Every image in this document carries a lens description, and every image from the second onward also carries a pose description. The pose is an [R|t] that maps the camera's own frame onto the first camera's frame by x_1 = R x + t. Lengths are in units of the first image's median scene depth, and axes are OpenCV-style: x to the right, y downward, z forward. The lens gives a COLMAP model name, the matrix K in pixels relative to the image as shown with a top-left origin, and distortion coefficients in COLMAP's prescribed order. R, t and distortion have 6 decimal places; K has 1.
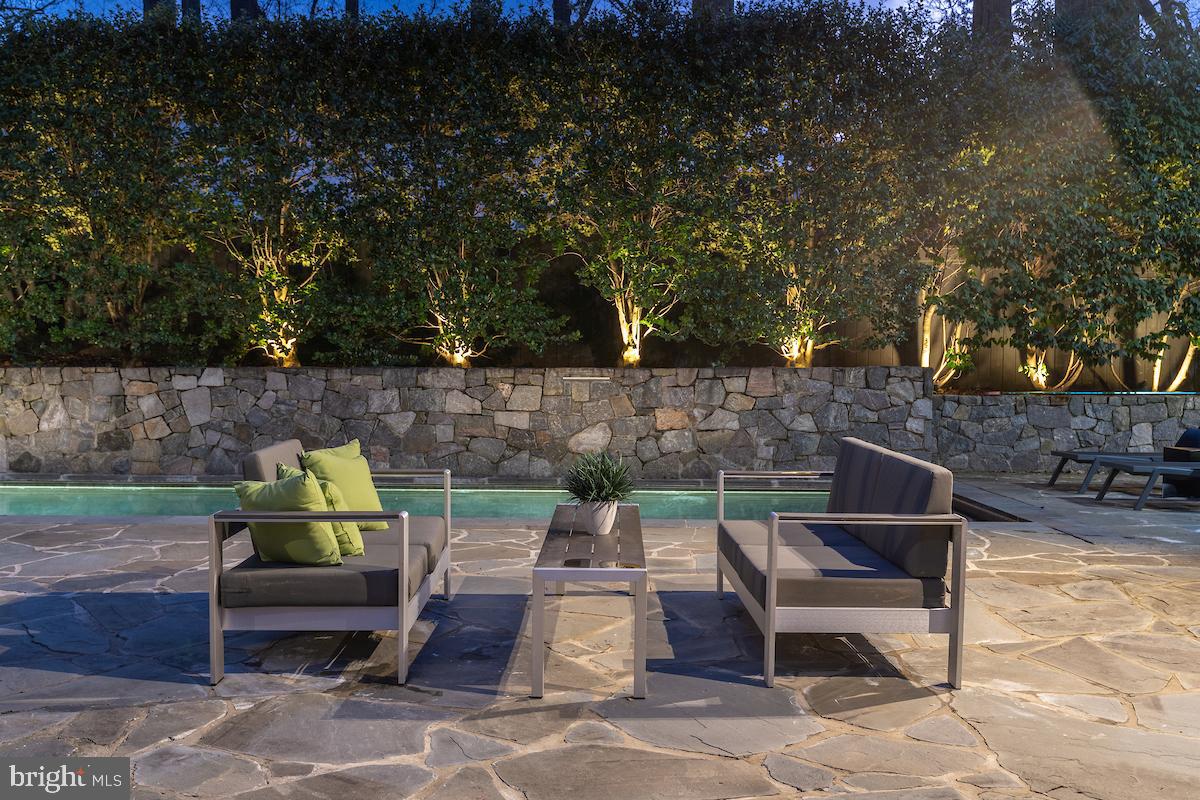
lens RADIAL K [[1060.1, 0, 604.5], [0, 1060.1, 400.7], [0, 0, 1]] dist [0.011480, -0.003358]
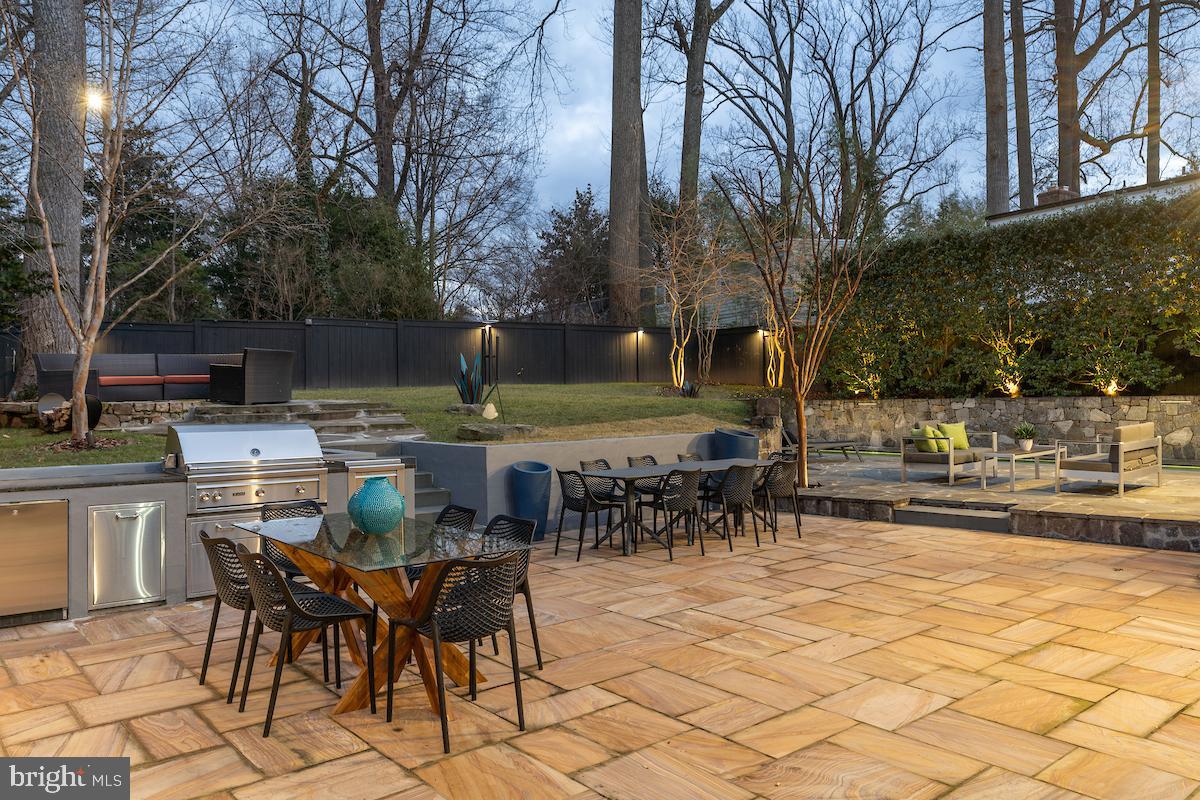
lens RADIAL K [[886.9, 0, 605.9], [0, 886.9, 399.9], [0, 0, 1]] dist [0.004657, 0.002144]
pose [[0.654253, -0.011615, -0.756187, 0.472886], [-0.012552, 0.999578, -0.026213, 0.025851], [0.756172, 0.026642, 0.653831, -0.662099]]
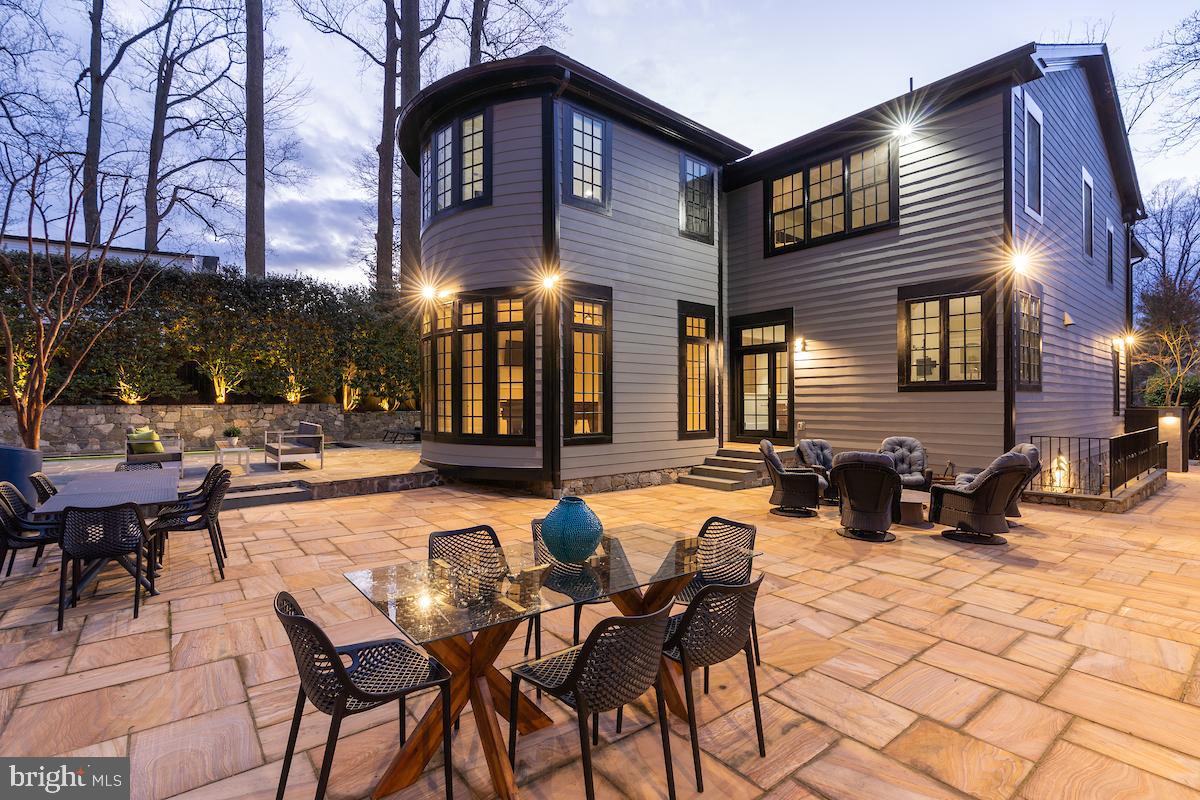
lens RADIAL K [[543.5, 0, 601.8], [0, 543.5, 402.6], [0, 0, 1]] dist [-0.001973, -0.000257]
pose [[0.778006, -0.004898, 0.628237, -0.090378], [0.024151, 0.999464, -0.022116, 0.016977], [-0.627792, 0.032379, 0.777707, -0.659815]]
